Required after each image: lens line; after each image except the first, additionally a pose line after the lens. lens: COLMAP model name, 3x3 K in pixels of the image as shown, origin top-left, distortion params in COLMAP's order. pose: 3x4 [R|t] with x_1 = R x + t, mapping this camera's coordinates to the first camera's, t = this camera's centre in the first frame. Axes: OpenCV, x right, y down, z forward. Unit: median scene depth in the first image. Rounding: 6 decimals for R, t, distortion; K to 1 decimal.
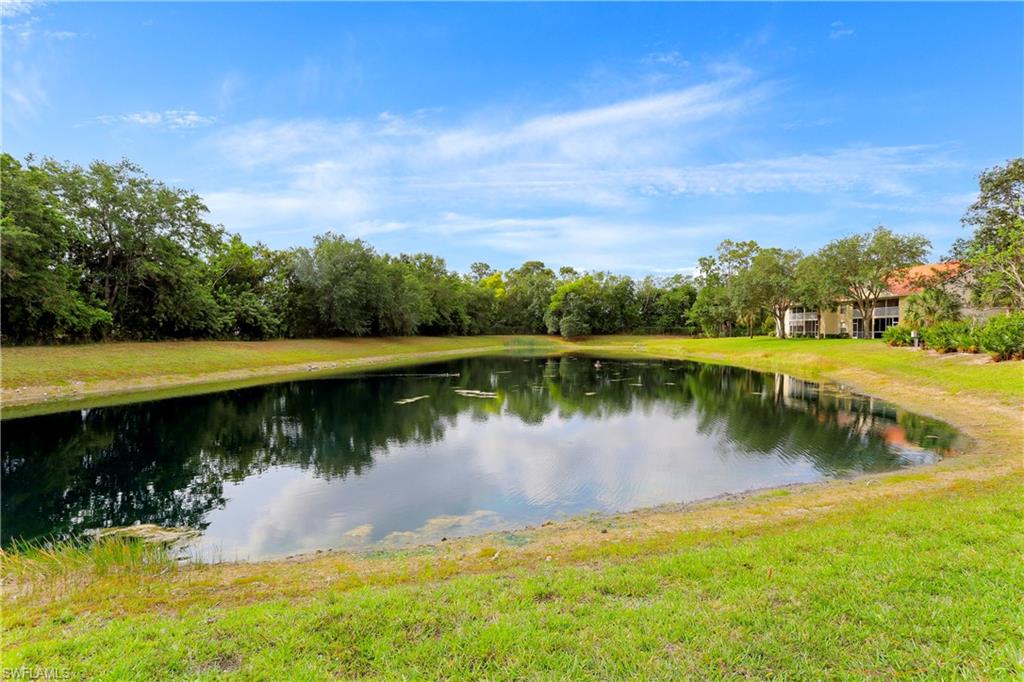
lens RADIAL K [[520.2, 0, 512.0], [0, 520.2, 341.0], [0, 0, 1]] dist [-0.004078, -0.000014]
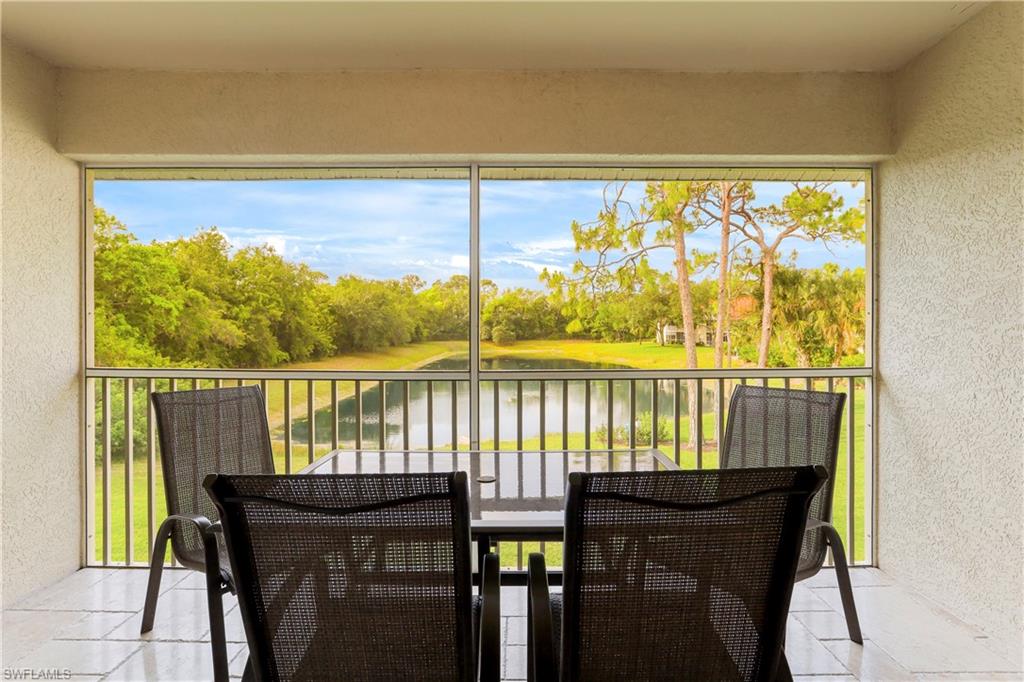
lens RADIAL K [[532.9, 0, 508.6], [0, 532.9, 332.0], [0, 0, 1]] dist [0.000075, 0.000178]
pose [[0.977028, -0.010374, 0.212857, -0.134001], [0.011284, 0.999932, -0.003062, -0.028890], [-0.212810, 0.005393, 0.977079, -0.224475]]
